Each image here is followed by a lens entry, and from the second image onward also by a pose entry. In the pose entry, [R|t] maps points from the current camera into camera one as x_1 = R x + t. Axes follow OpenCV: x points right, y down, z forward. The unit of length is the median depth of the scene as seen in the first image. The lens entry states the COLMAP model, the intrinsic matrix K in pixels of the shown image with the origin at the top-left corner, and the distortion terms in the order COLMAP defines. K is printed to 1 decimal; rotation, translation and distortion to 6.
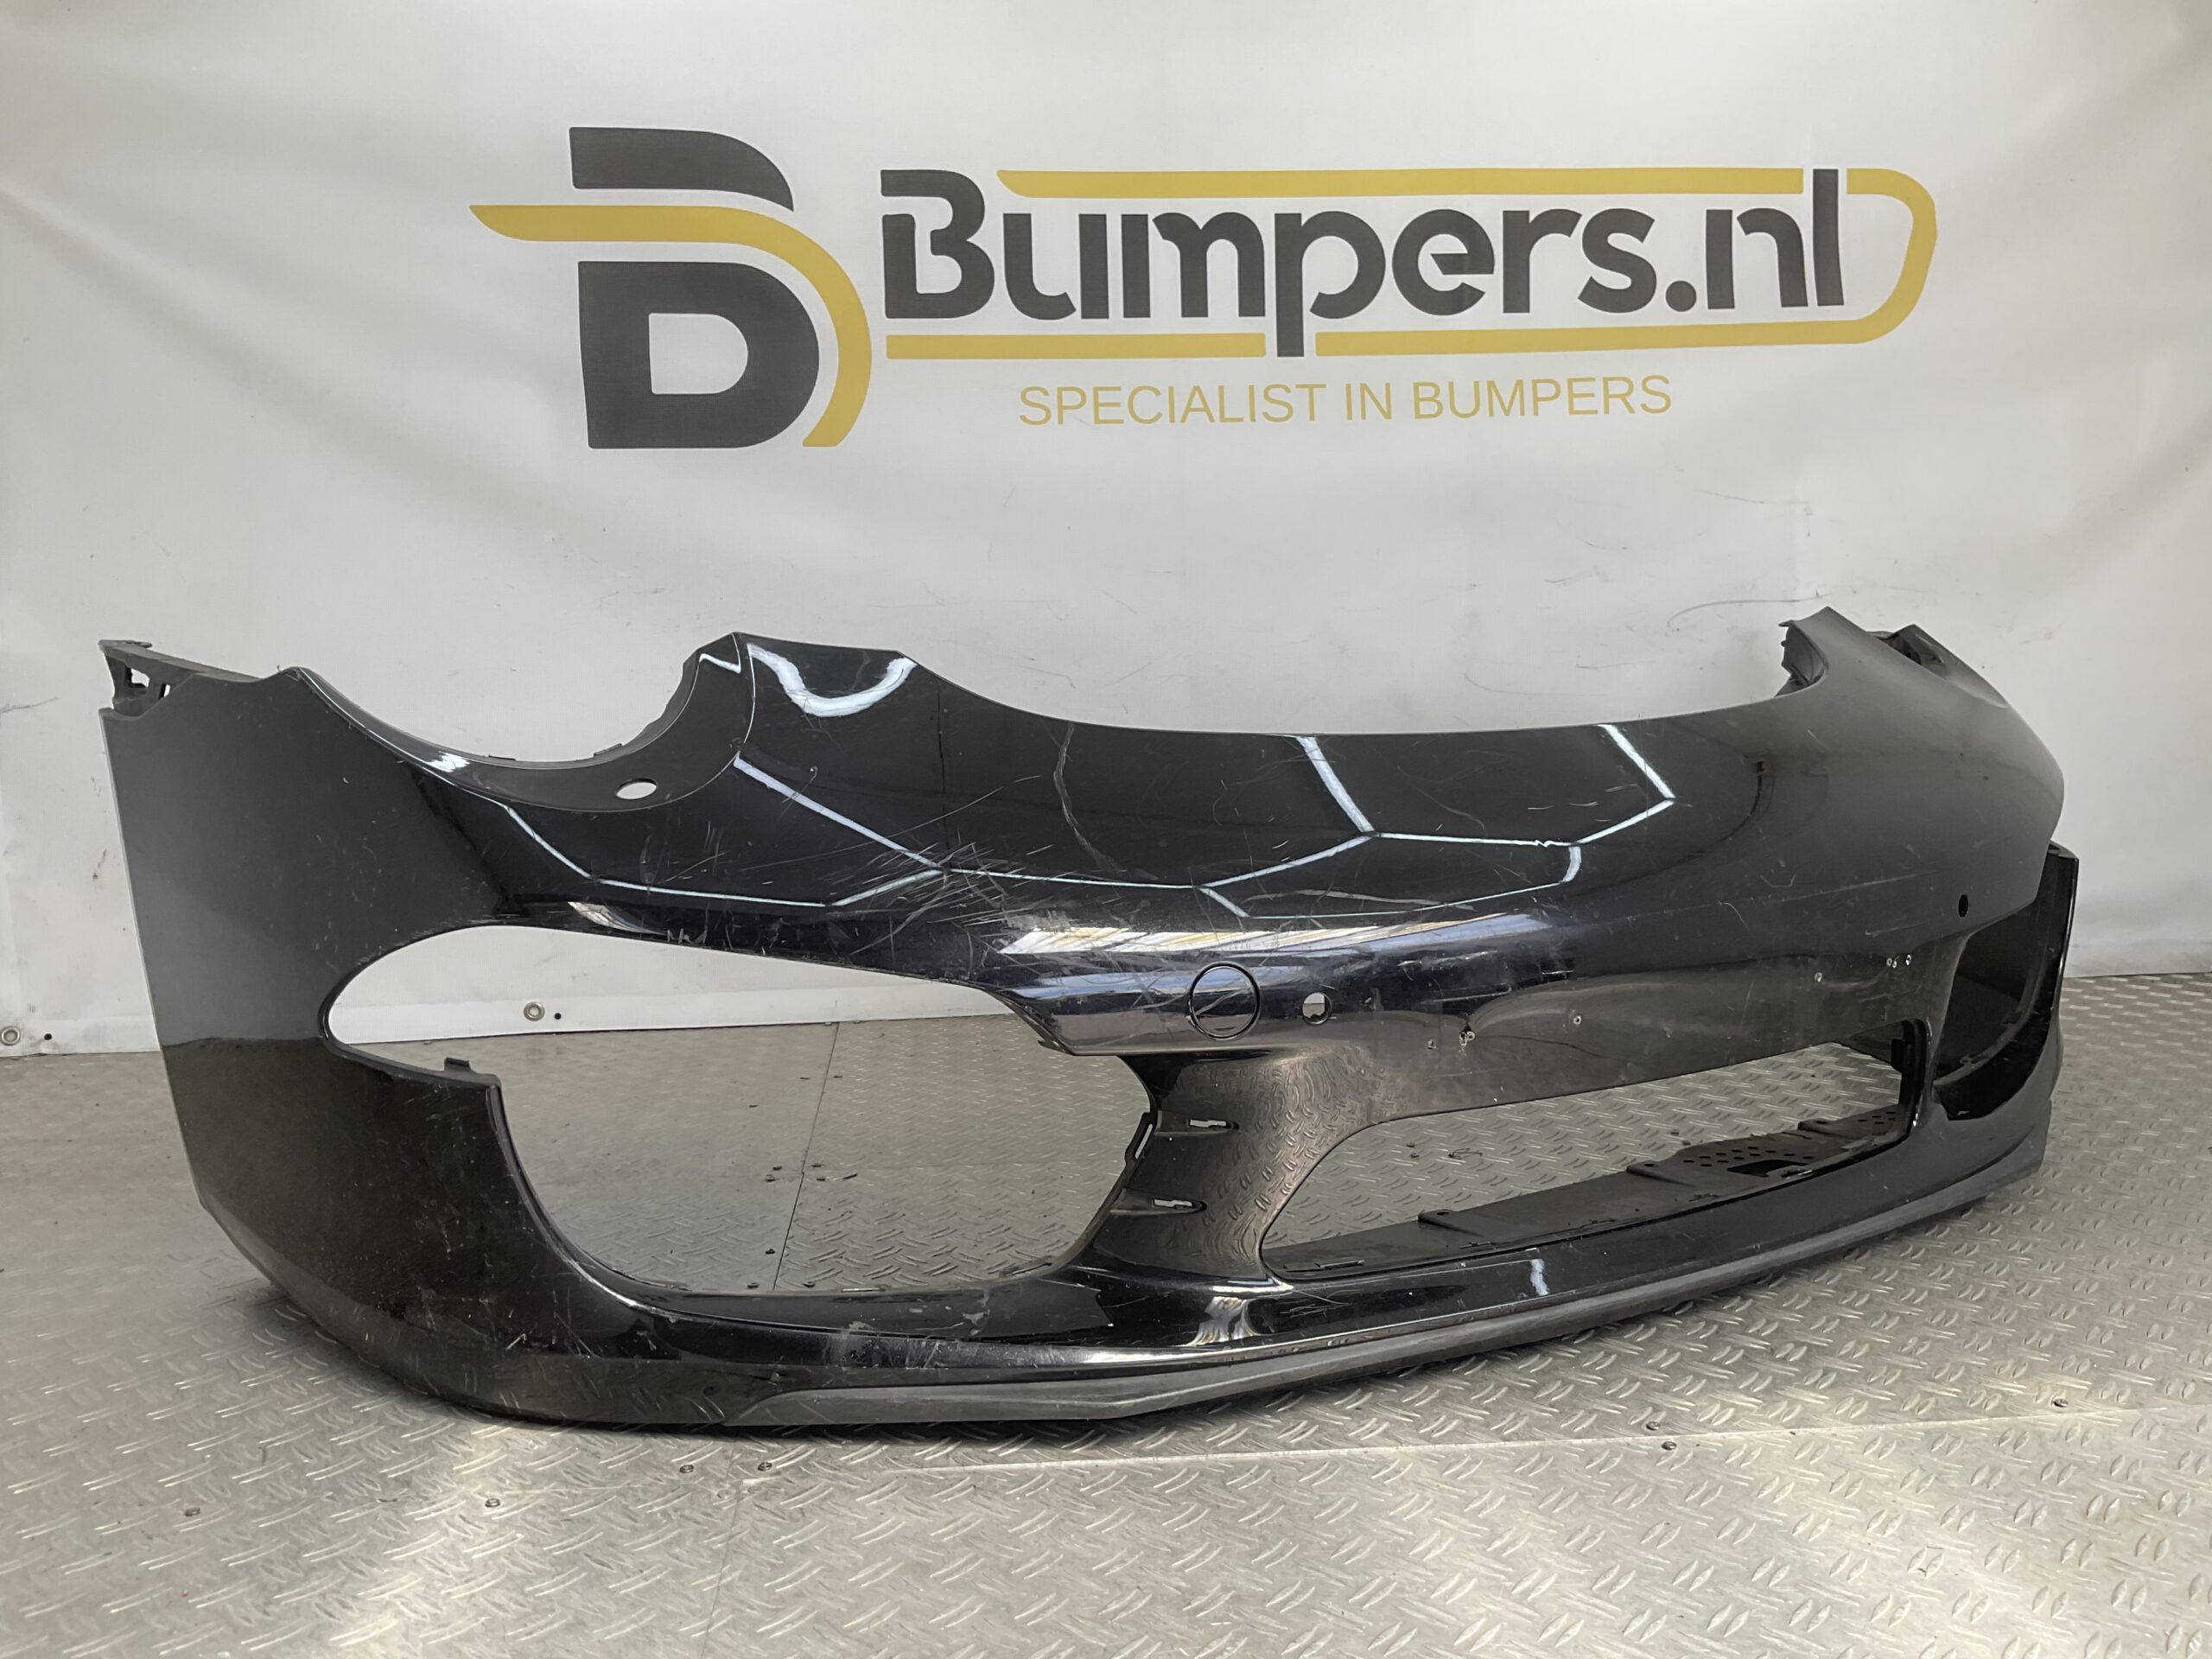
lens RADIAL K [[1834.0, 0, 1099.3], [0, 1834.0, 826.3], [0, 0, 1]] dist [0.085554, -0.169851]
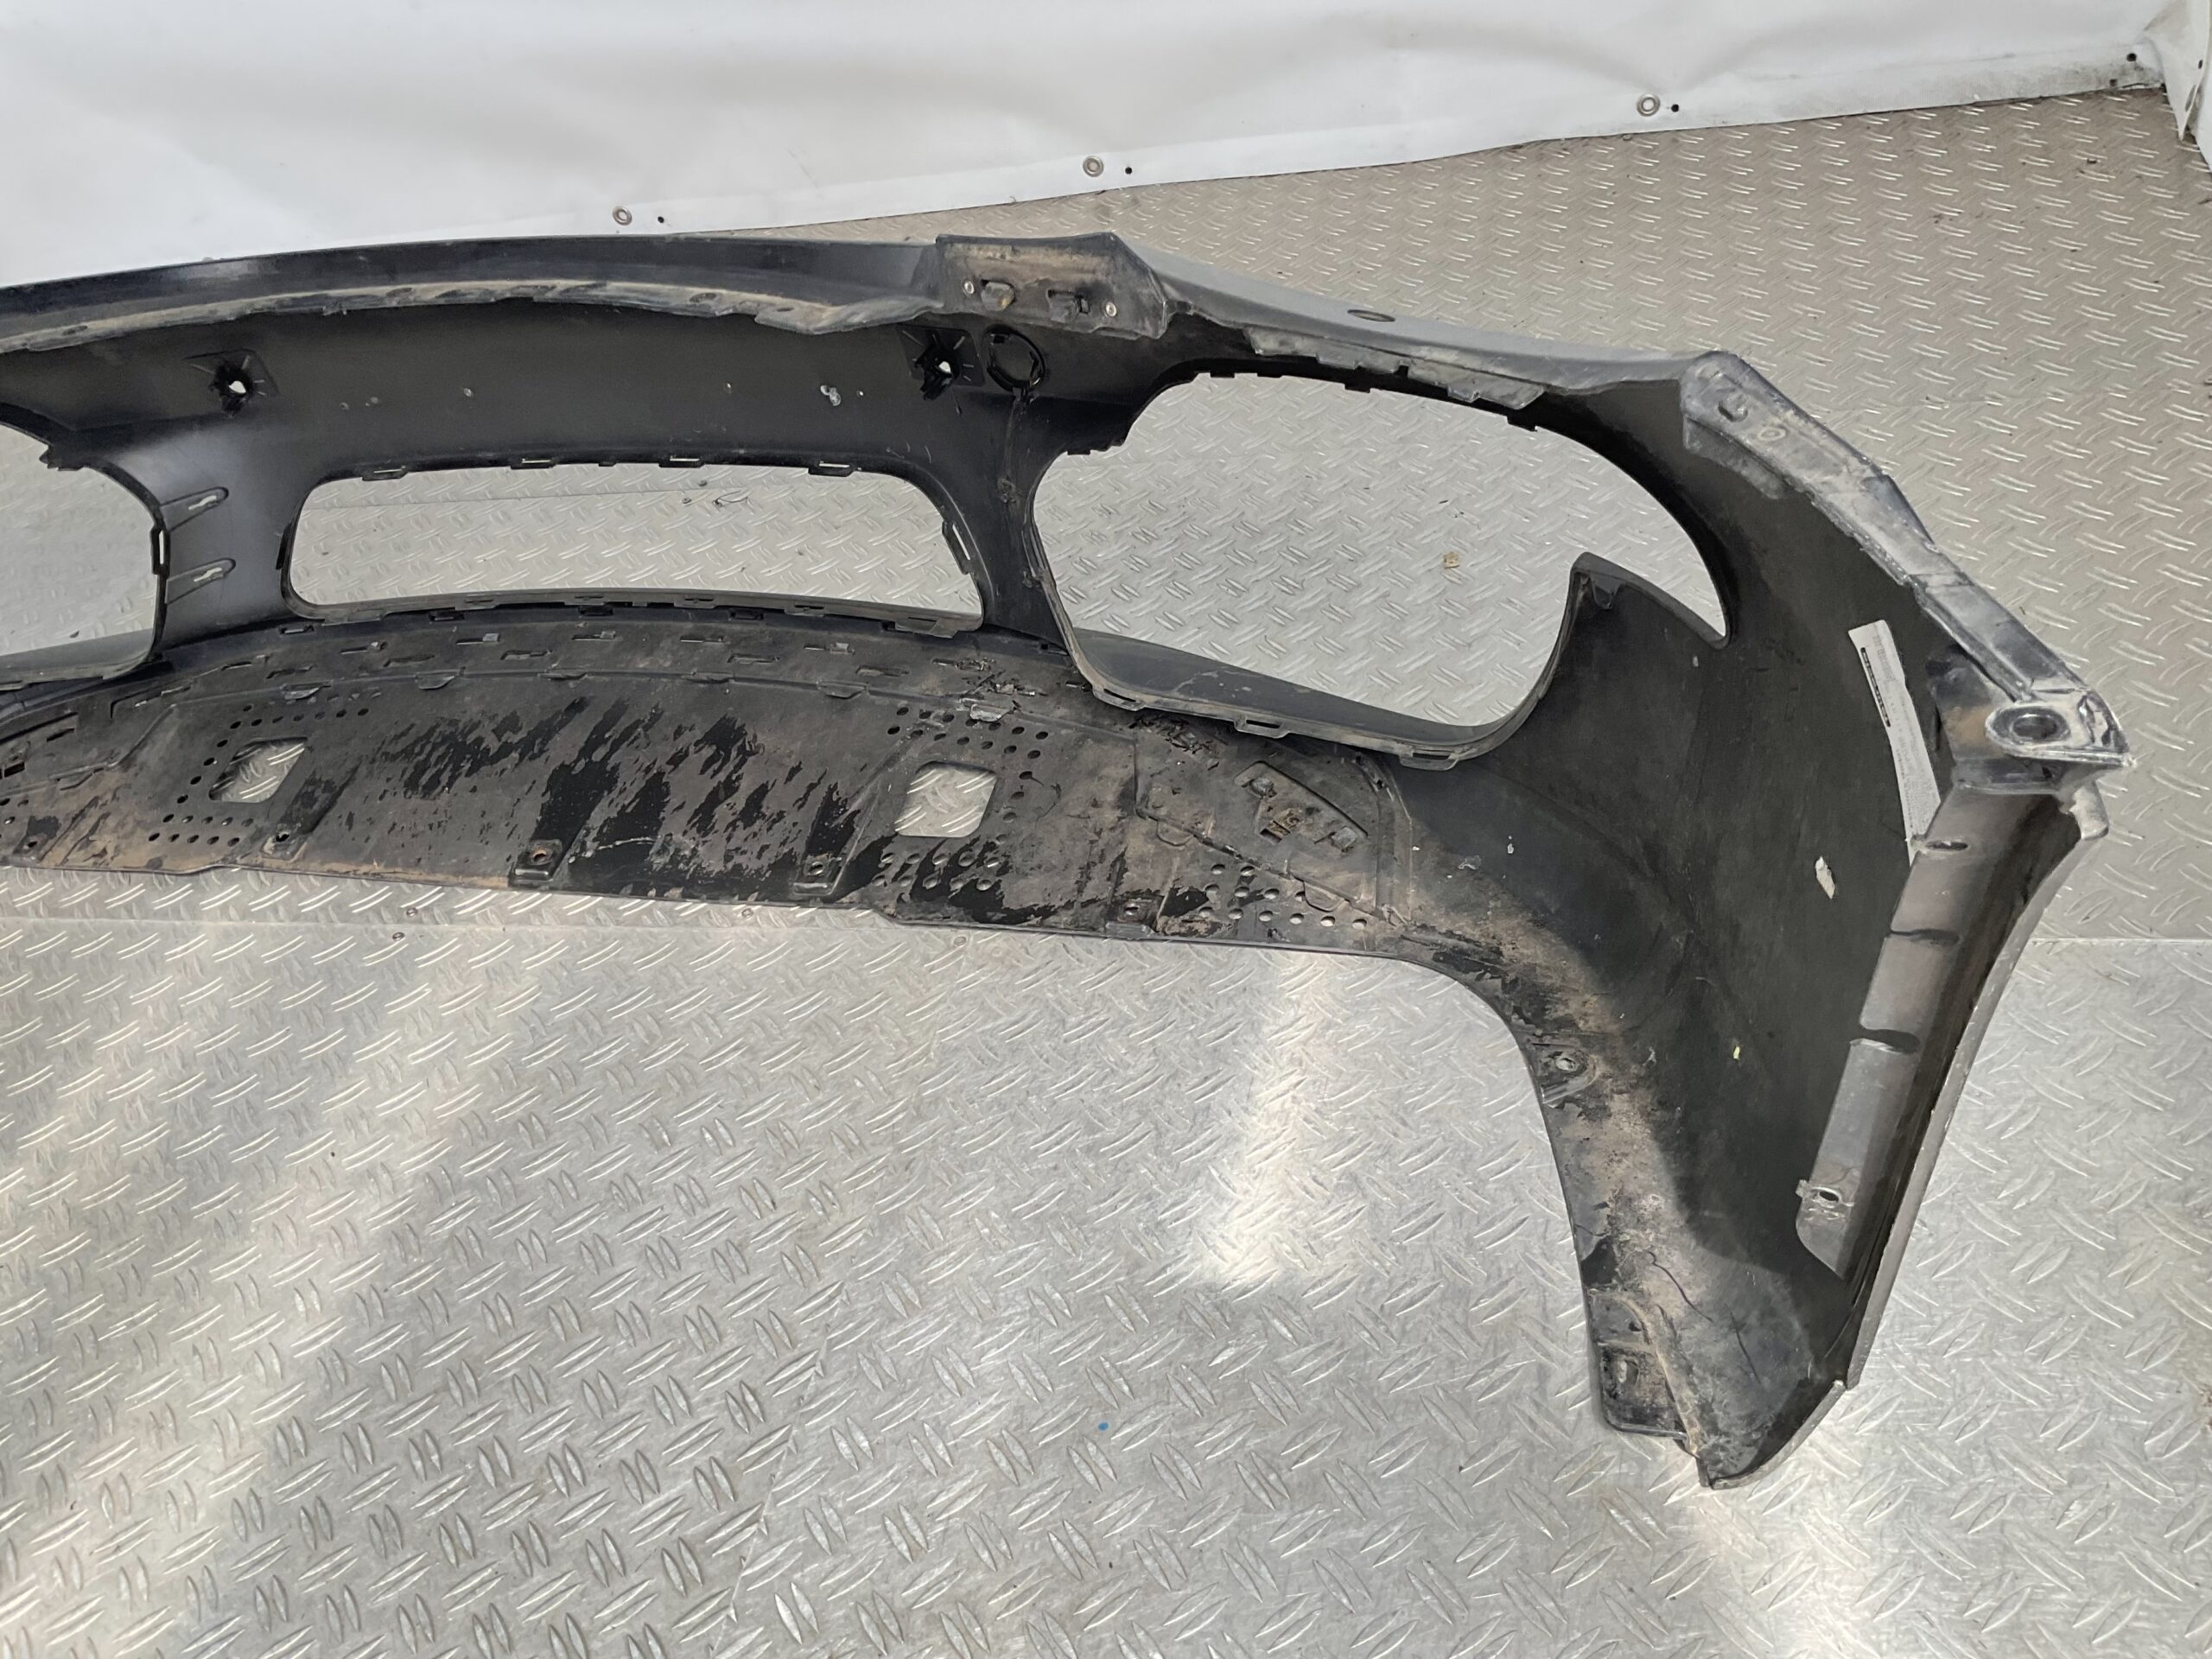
lens RADIAL K [[1834.0, 0, 1099.9], [0, 1834.0, 847.4], [0, 0, 1]] dist [0.085554, -0.169851]
pose [[0.944074, 0.064330, -0.323398, 0.571183], [0.136289, 0.816954, 0.560368, -0.162546], [0.300250, -0.573104, 0.762497, 0.134718]]
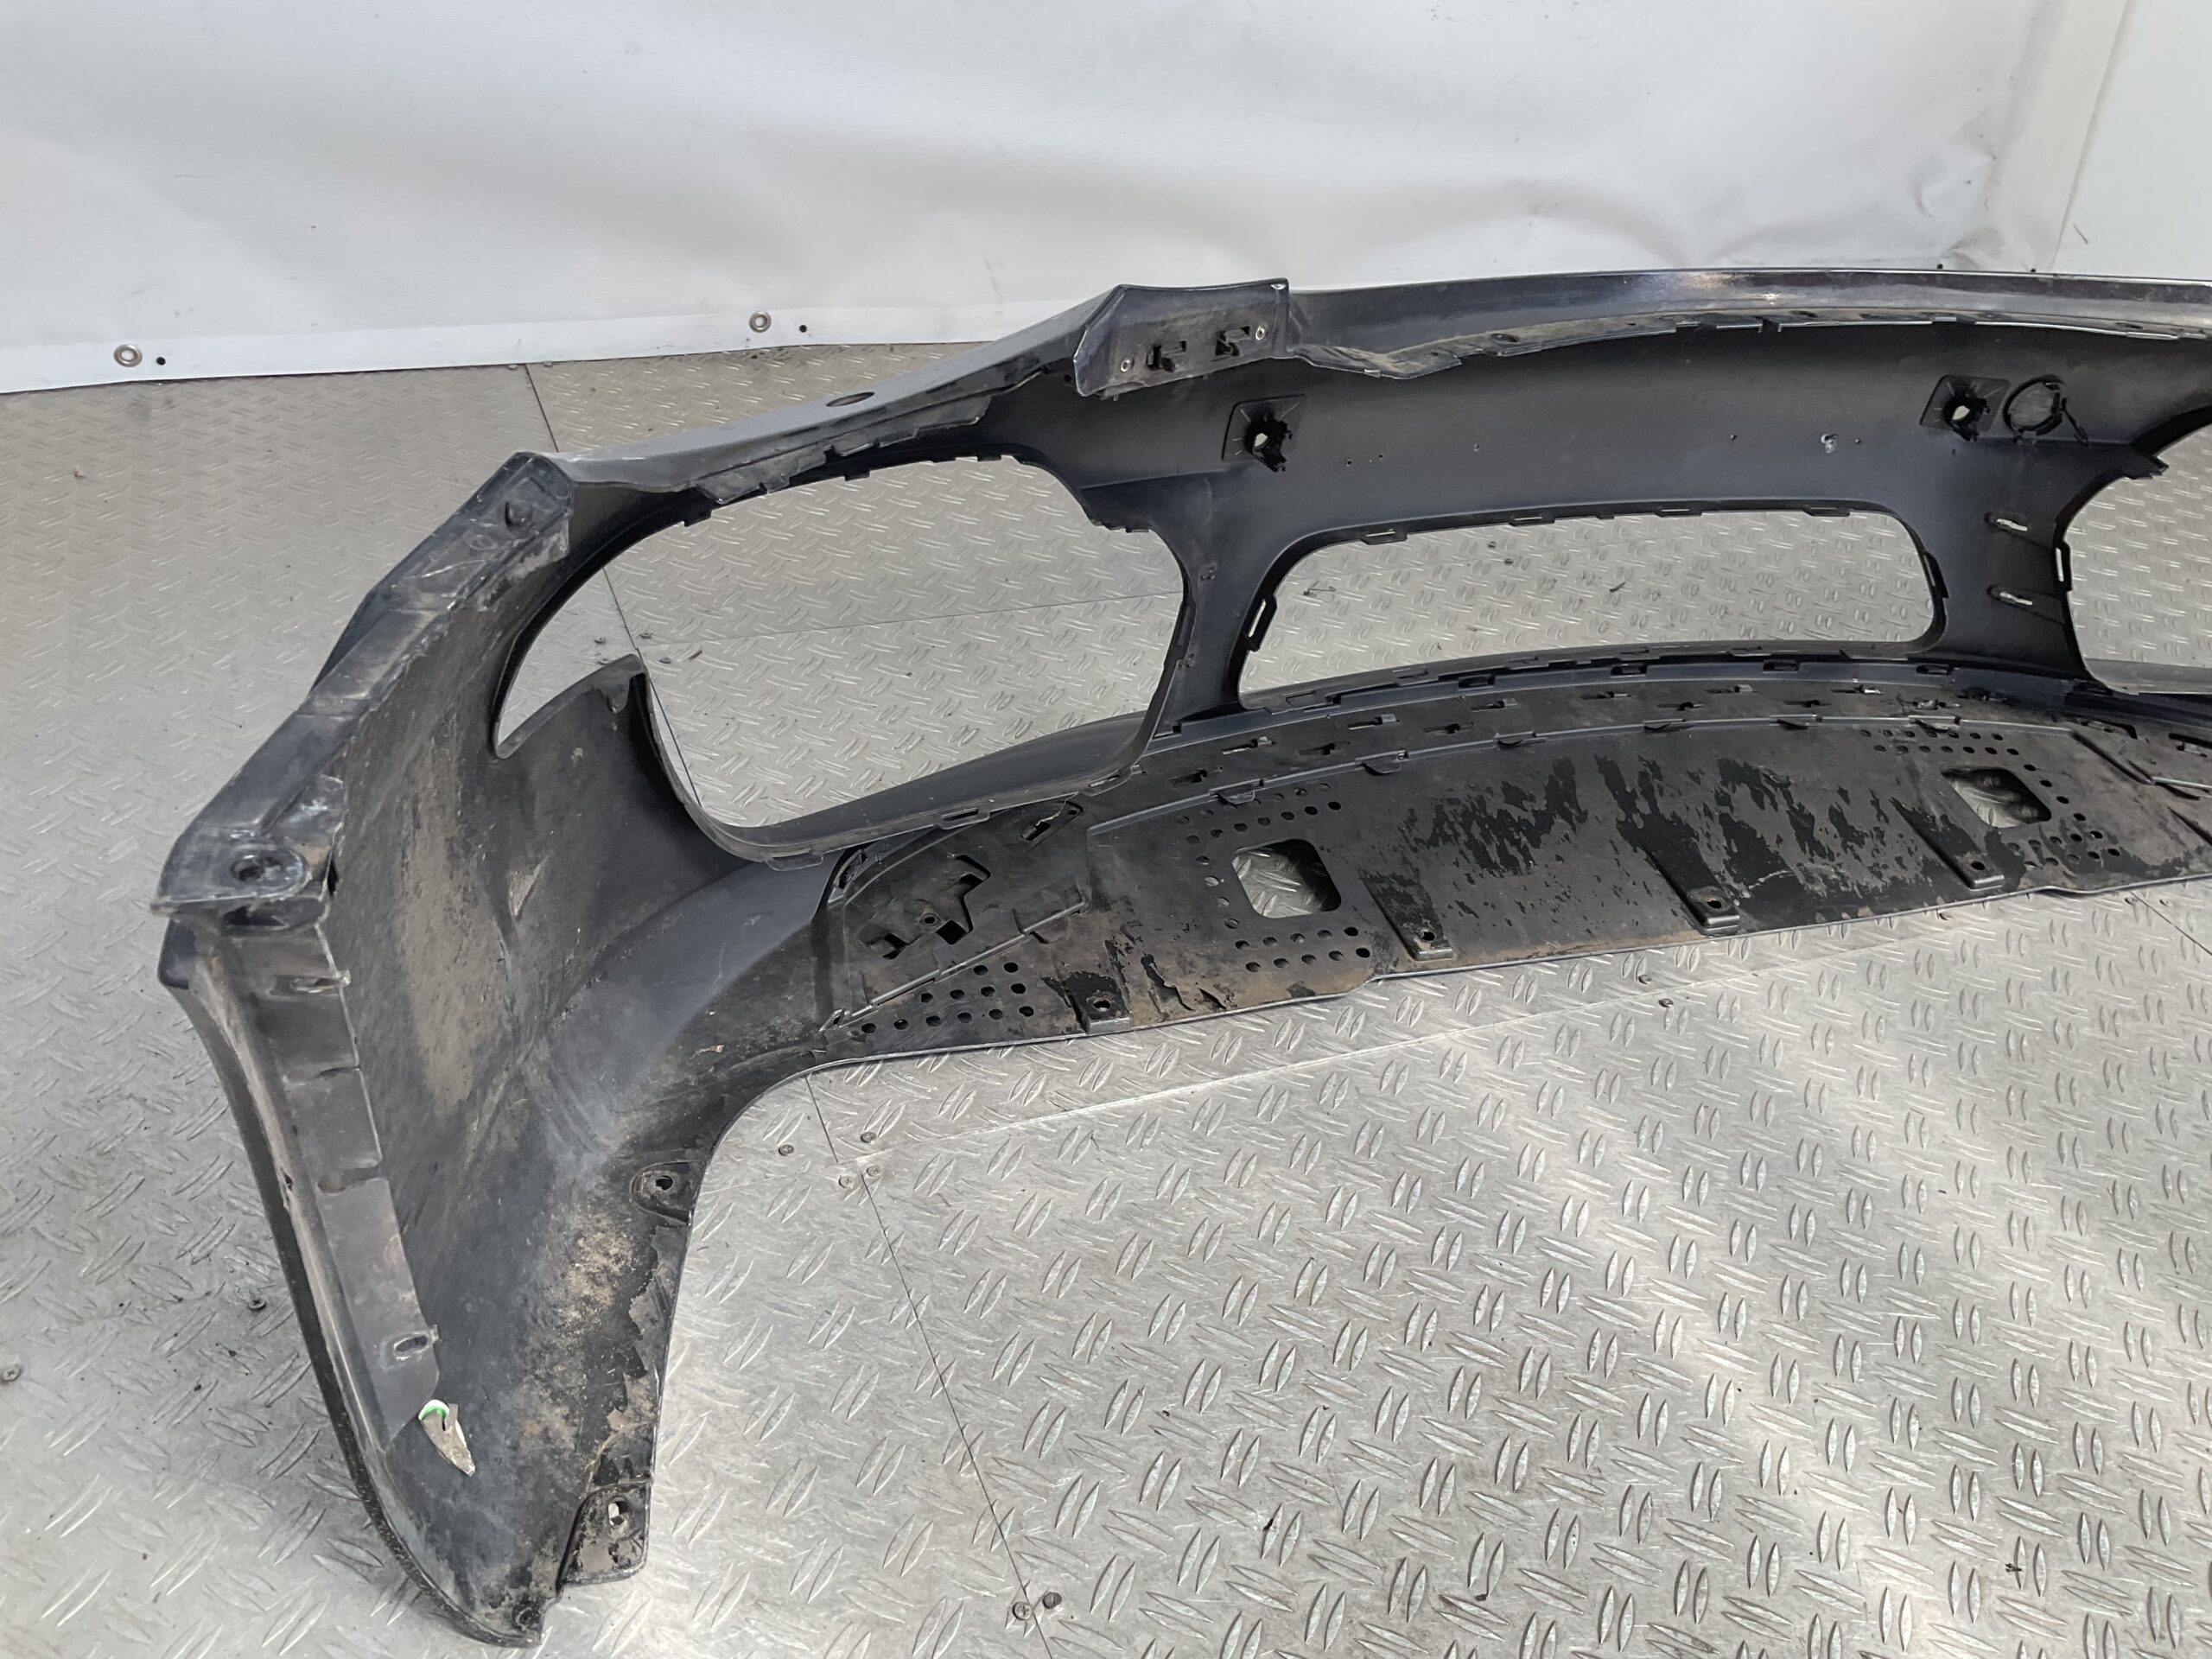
lens RADIAL K [[1834.0, 0, 1103.0], [0, 1834.0, 838.9], [0, 0, 1]] dist [0.085554, -0.169851]
pose [[0.947991, -0.085249, 0.306668, -0.173899], [-0.075048, 0.876439, 0.475628, -0.127799], [-0.309323, -0.473906, 0.824459, 0.125240]]
